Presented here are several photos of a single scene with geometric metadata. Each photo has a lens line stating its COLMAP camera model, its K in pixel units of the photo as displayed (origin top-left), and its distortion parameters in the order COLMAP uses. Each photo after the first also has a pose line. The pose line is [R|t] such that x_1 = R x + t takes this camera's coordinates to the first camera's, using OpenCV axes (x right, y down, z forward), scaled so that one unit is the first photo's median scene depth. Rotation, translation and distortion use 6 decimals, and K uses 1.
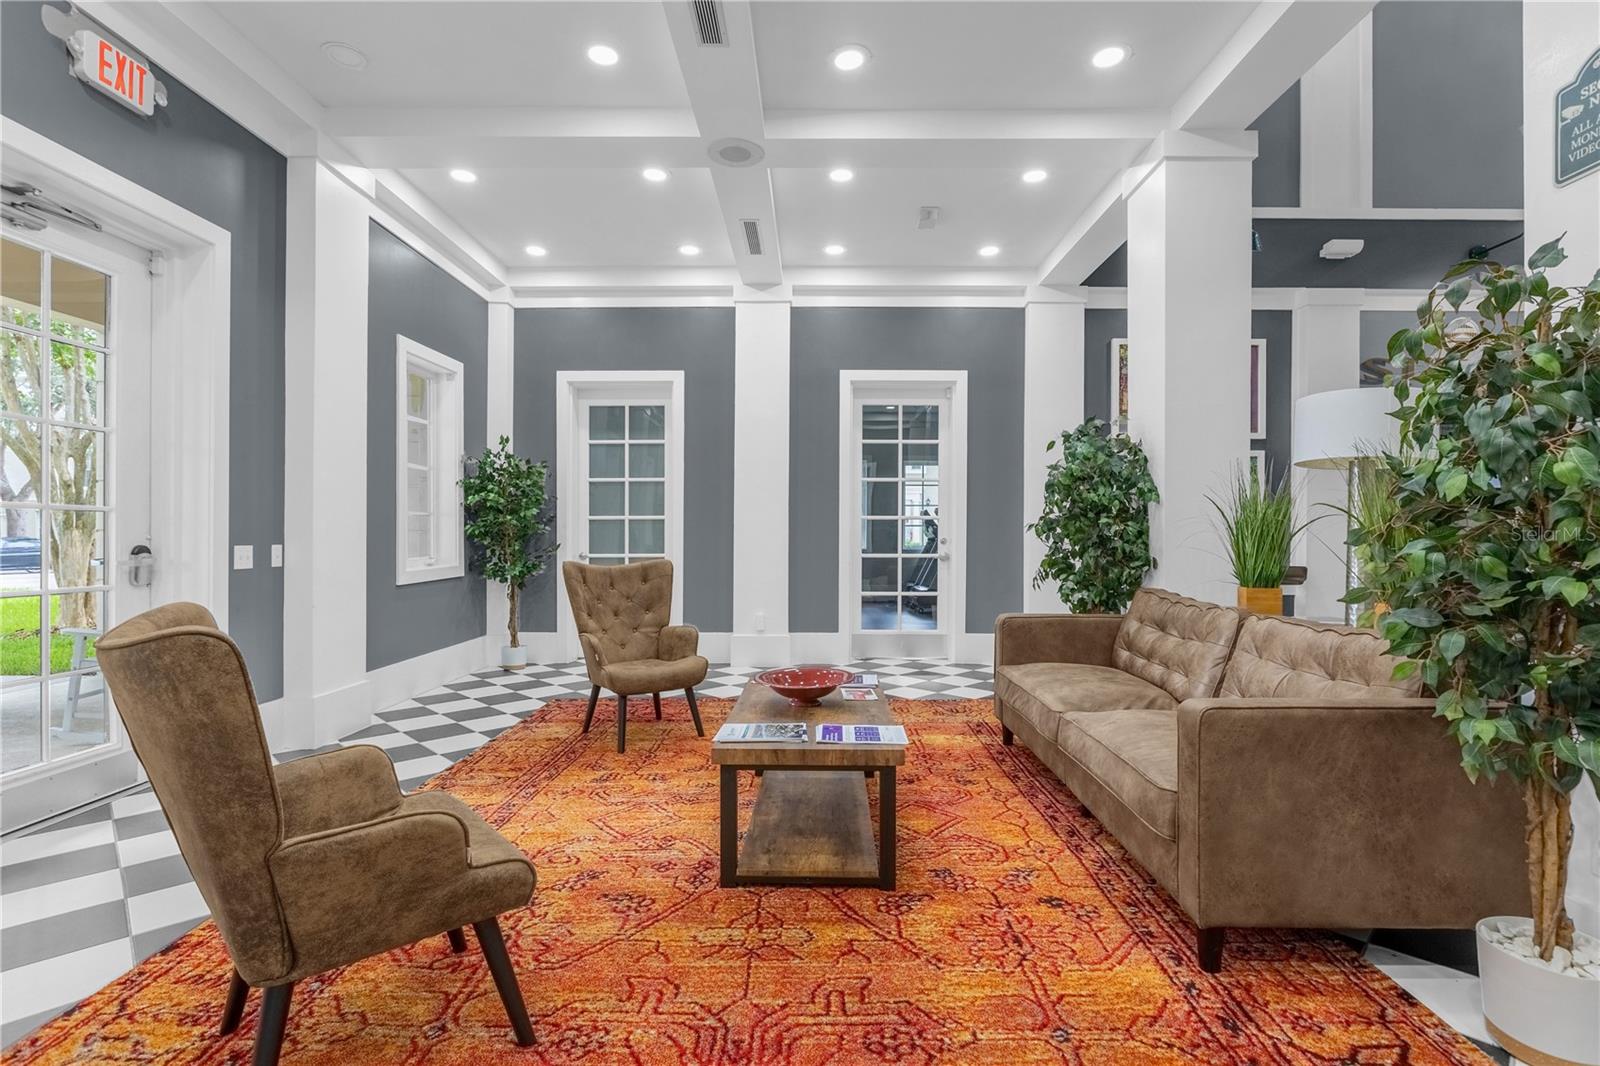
lens RADIAL K [[742.3, 0, 756.7], [0, 742.3, 536.6], [0, 0, 1]] dist [-0.002431, -0.001407]
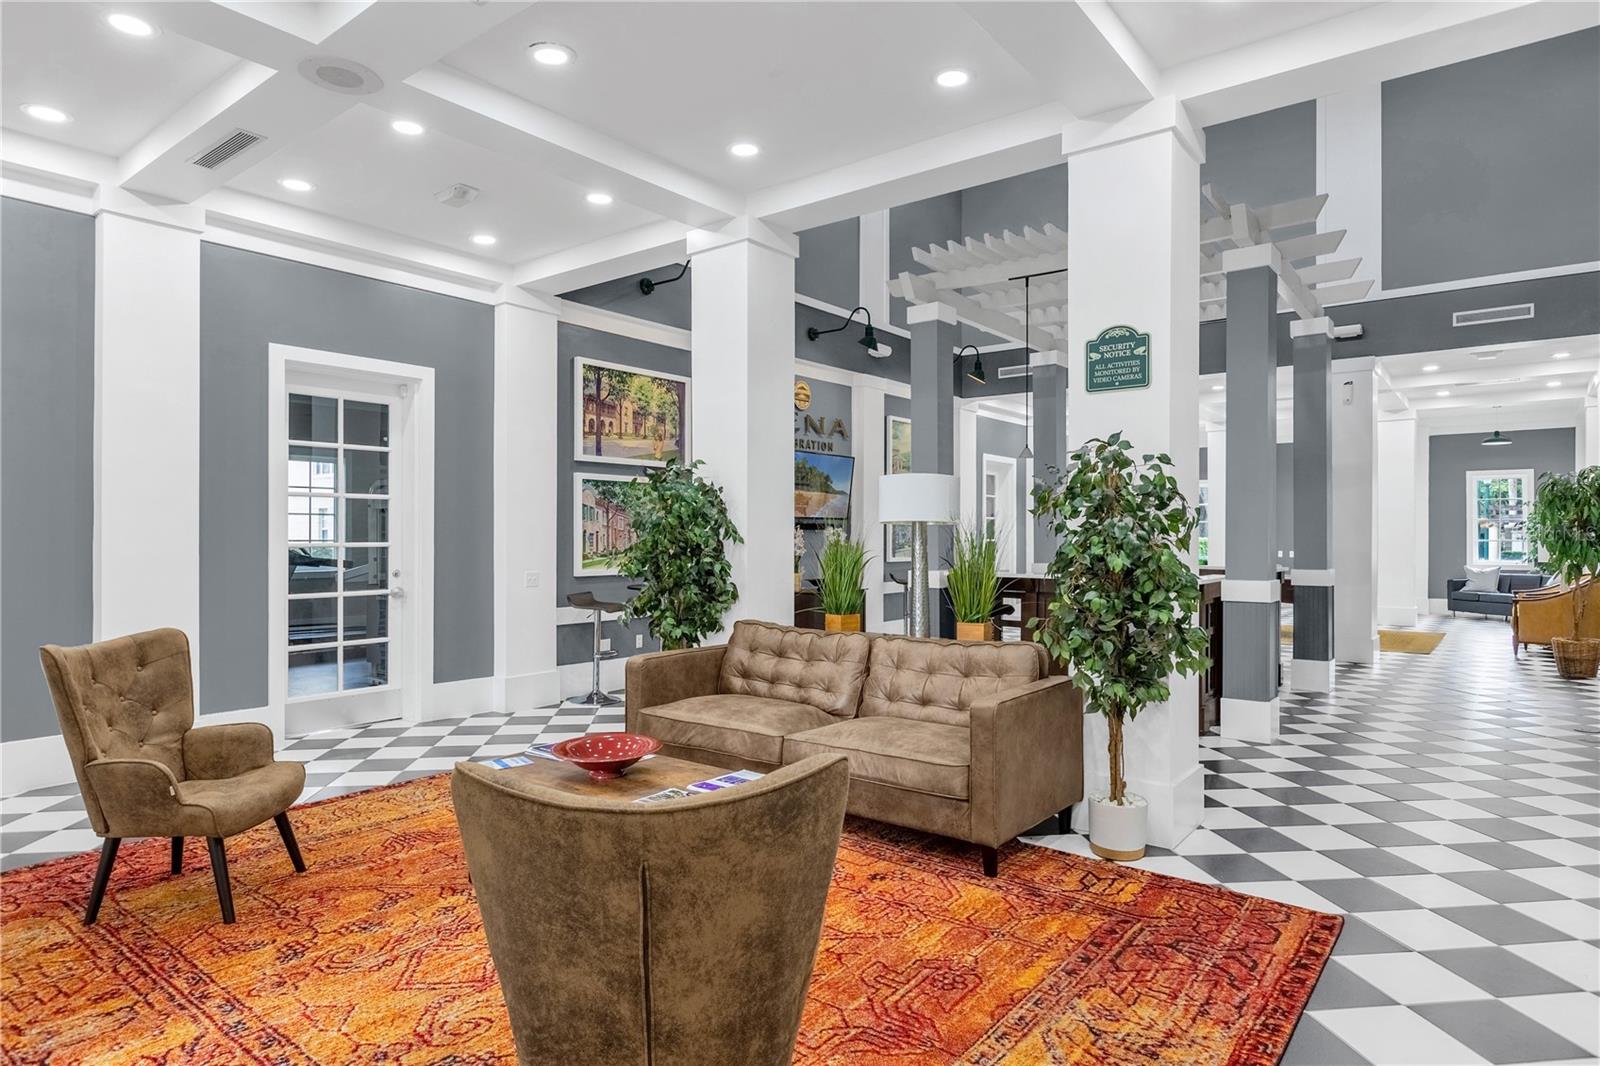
lens RADIAL K [[938.7, 0, 796.7], [0, 938.7, 543.7], [0, 0, 1]] dist [-0.002844, 0.002455]
pose [[0.601930, -0.011157, 0.798471, -0.509559], [0.008941, 0.999934, 0.007233, -0.050507], [-0.798499, 0.002785, 0.601990, 0.070019]]
